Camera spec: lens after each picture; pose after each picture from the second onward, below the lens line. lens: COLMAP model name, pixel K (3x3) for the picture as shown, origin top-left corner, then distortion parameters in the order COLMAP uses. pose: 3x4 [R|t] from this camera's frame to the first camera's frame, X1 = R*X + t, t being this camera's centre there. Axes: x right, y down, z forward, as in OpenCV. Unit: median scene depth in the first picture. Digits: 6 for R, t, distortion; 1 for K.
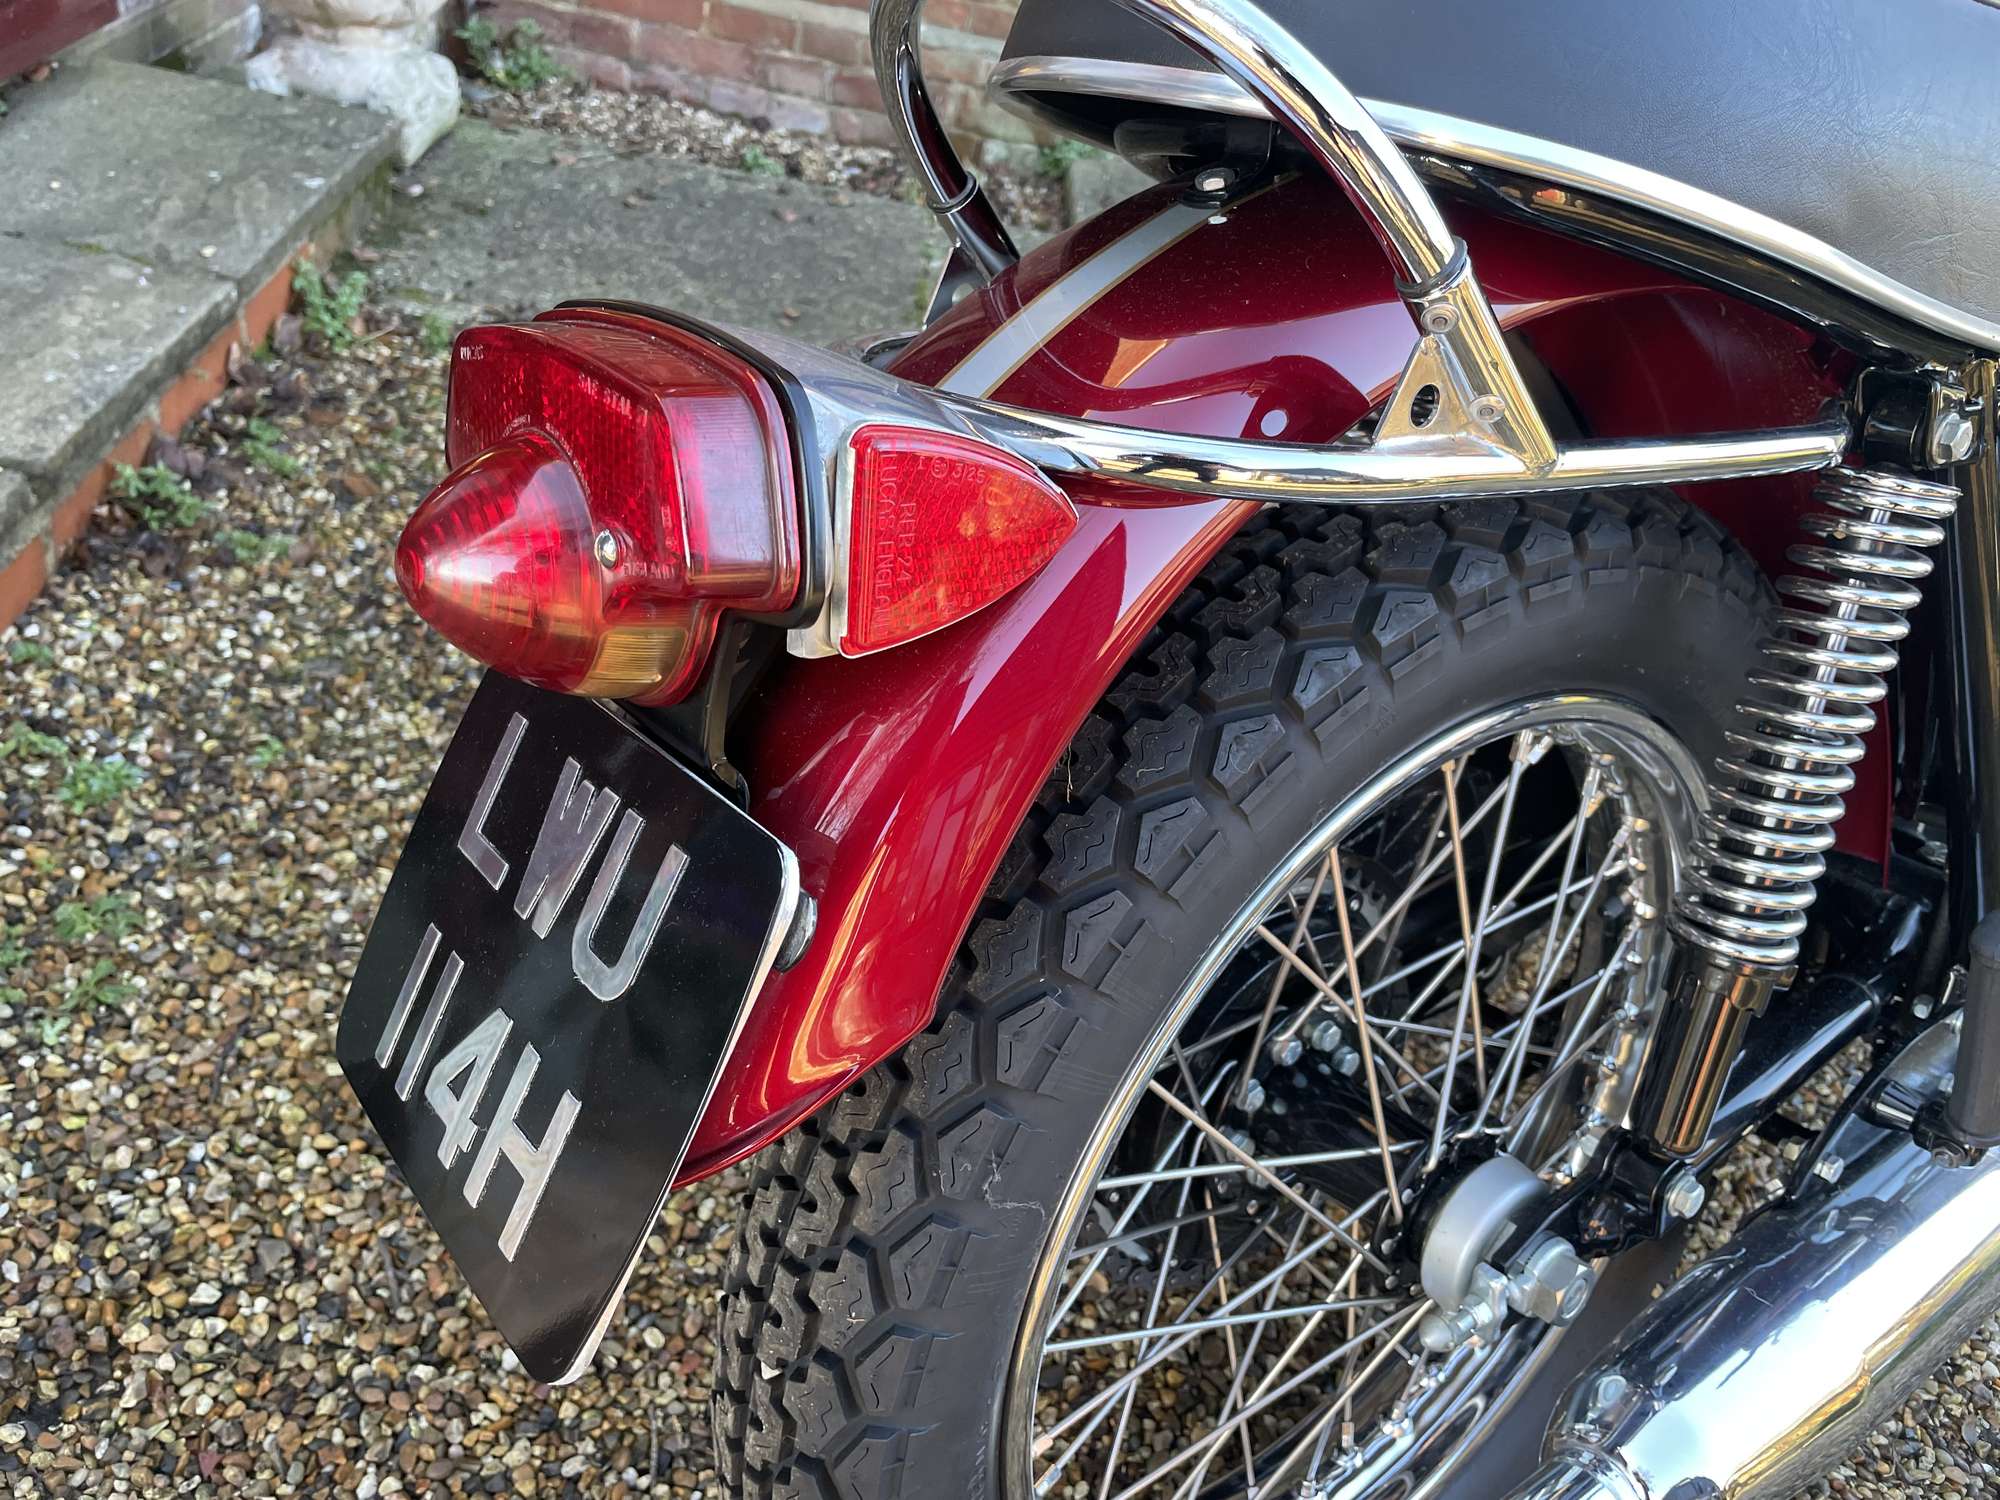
lens RADIAL K [[1551.6, 0, 990.6], [0, 1551.6, 744.9], [0, 0, 1]] dist [0.076940, -0.121496]
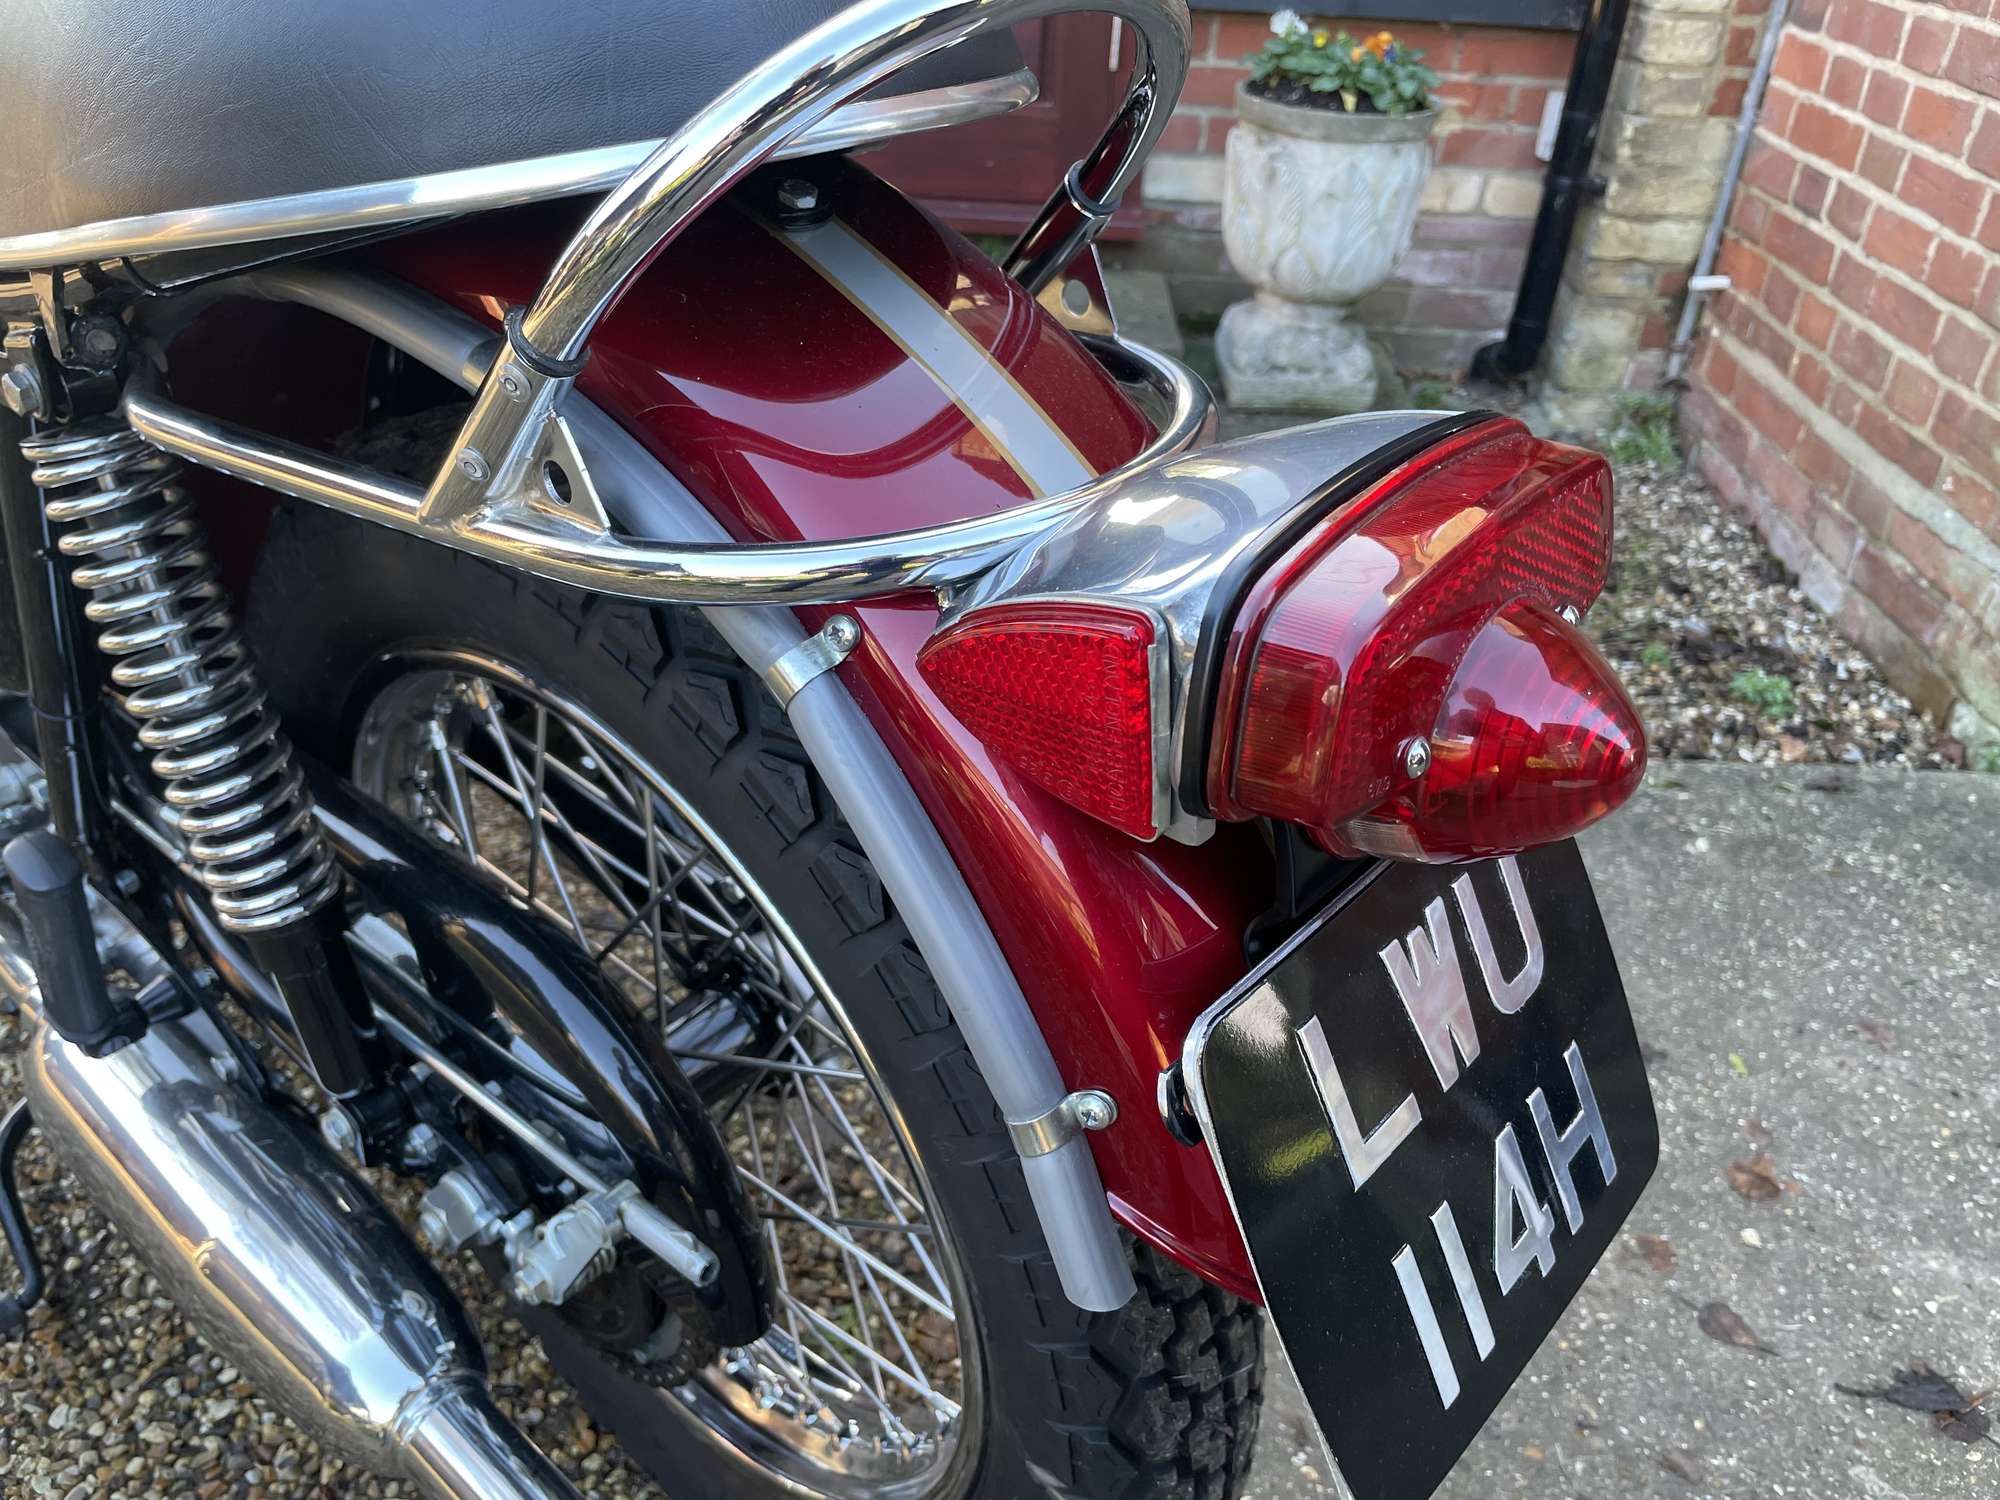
lens RADIAL K [[1551.6, 0, 977.5], [0, 1551.6, 749.6], [0, 0, 1]] dist [0.076940, -0.121496]
pose [[-0.006775, 0.364685, -0.931106, 1.261567], [-0.640099, 0.713786, 0.284225, -0.637621], [0.768263, 0.597926, 0.228598, 1.206504]]
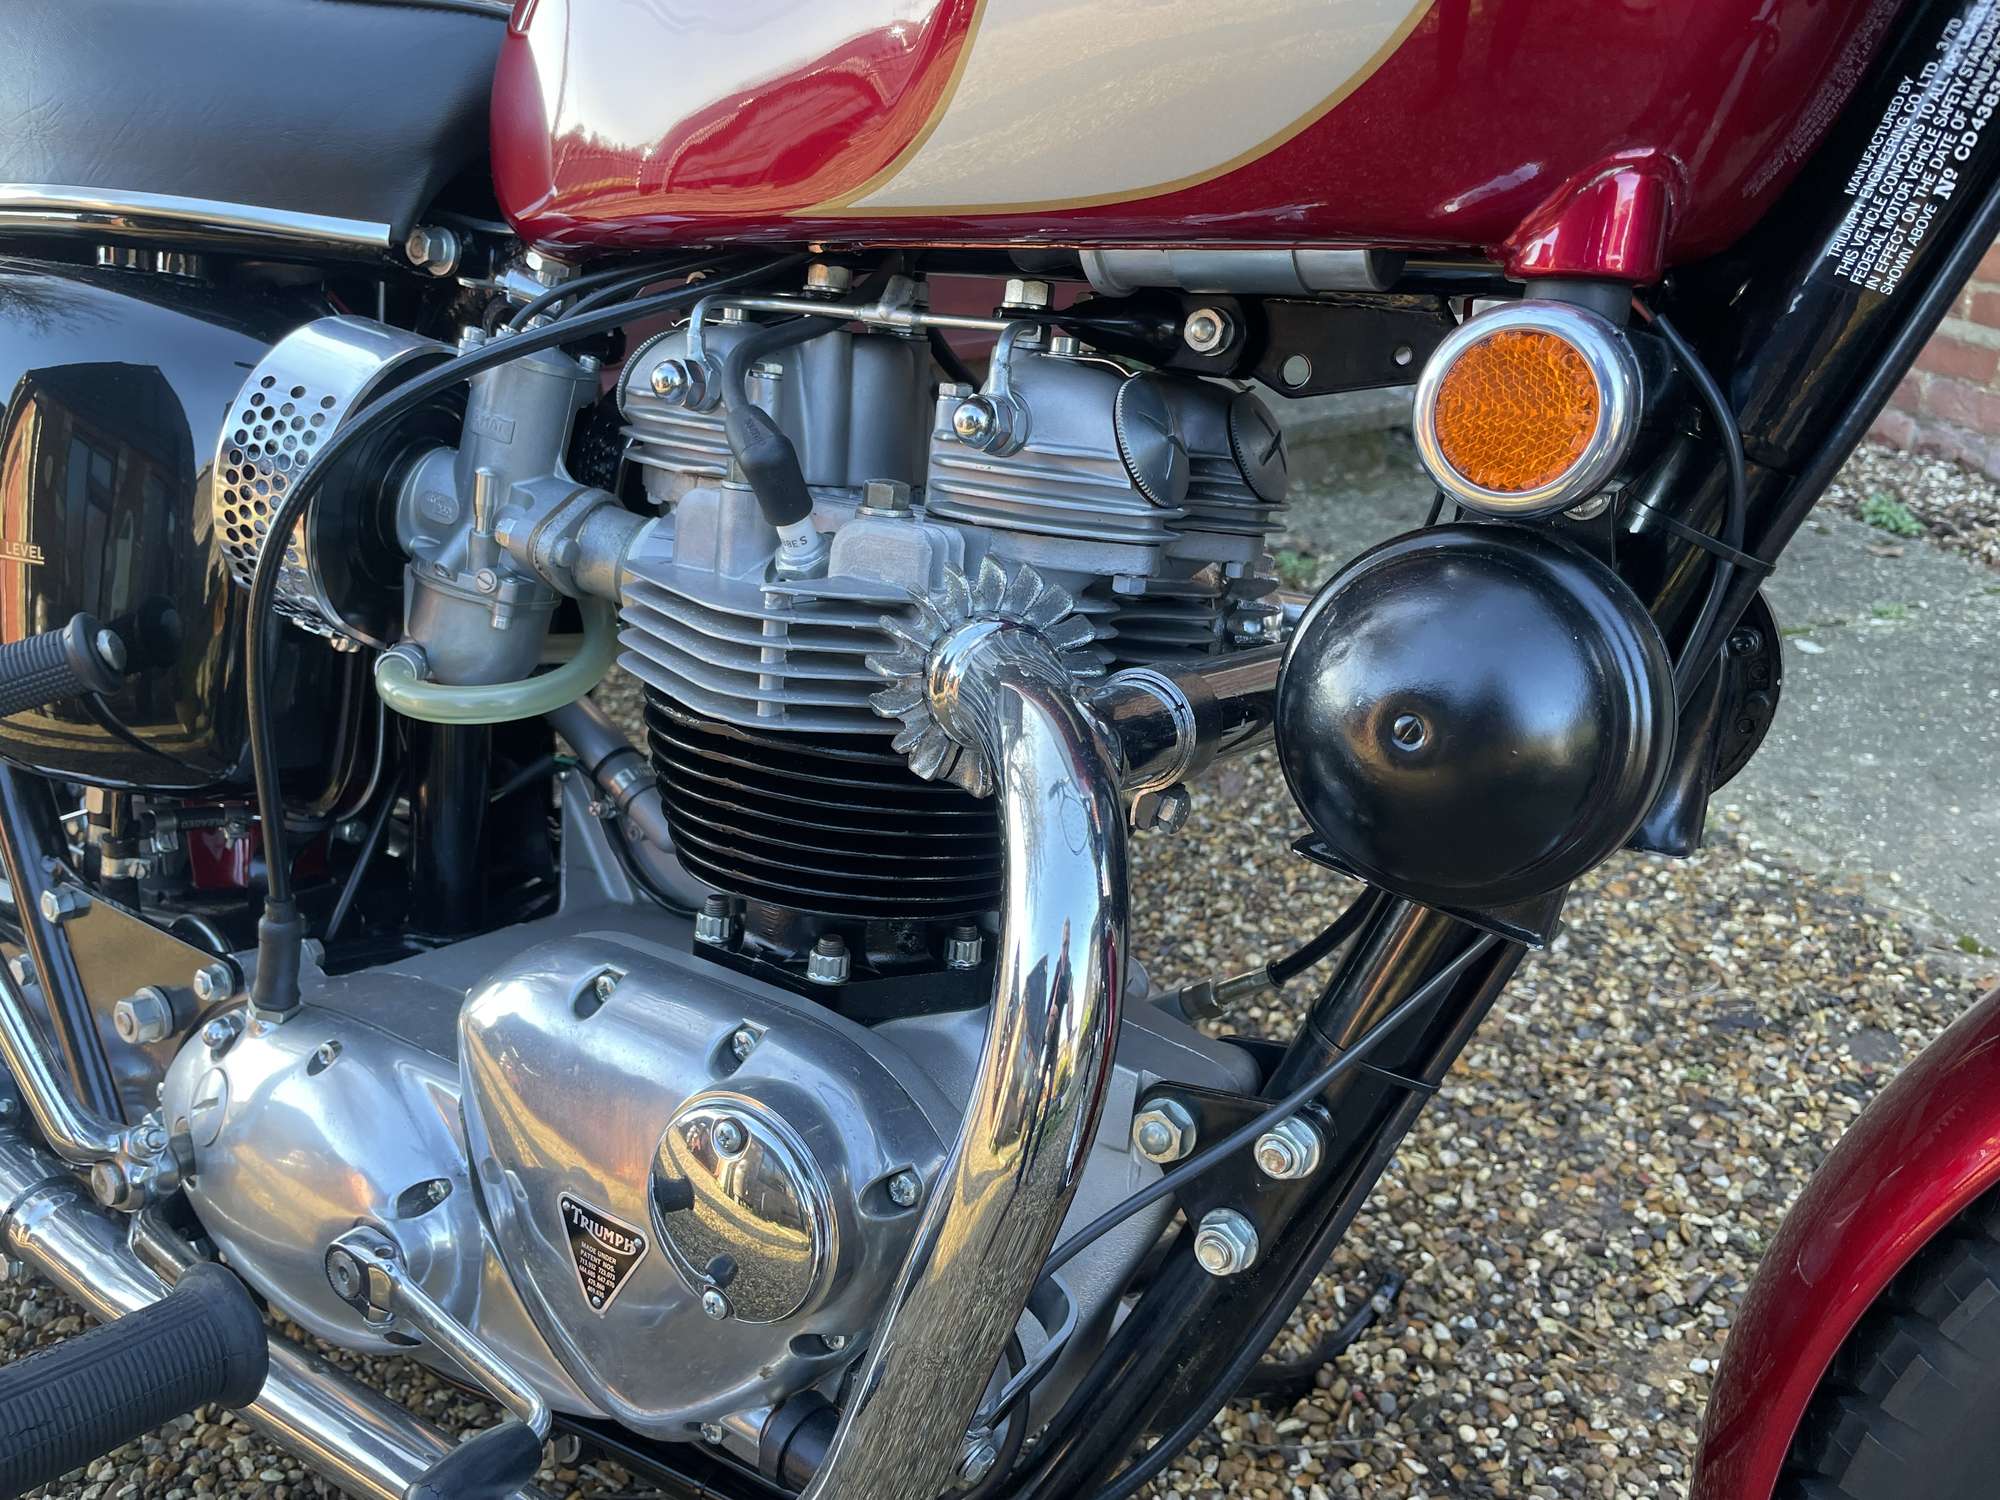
lens RADIAL K [[1551.6, 0, 984.9], [0, 1551.6, 755.8], [0, 0, 1]] dist [0.076940, -0.121496]
pose [[0.325791, 0.245718, -0.912953, 0.947242], [-0.474980, 0.877467, 0.066669, -0.157077], [0.817468, 0.411914, 0.402582, 0.603204]]
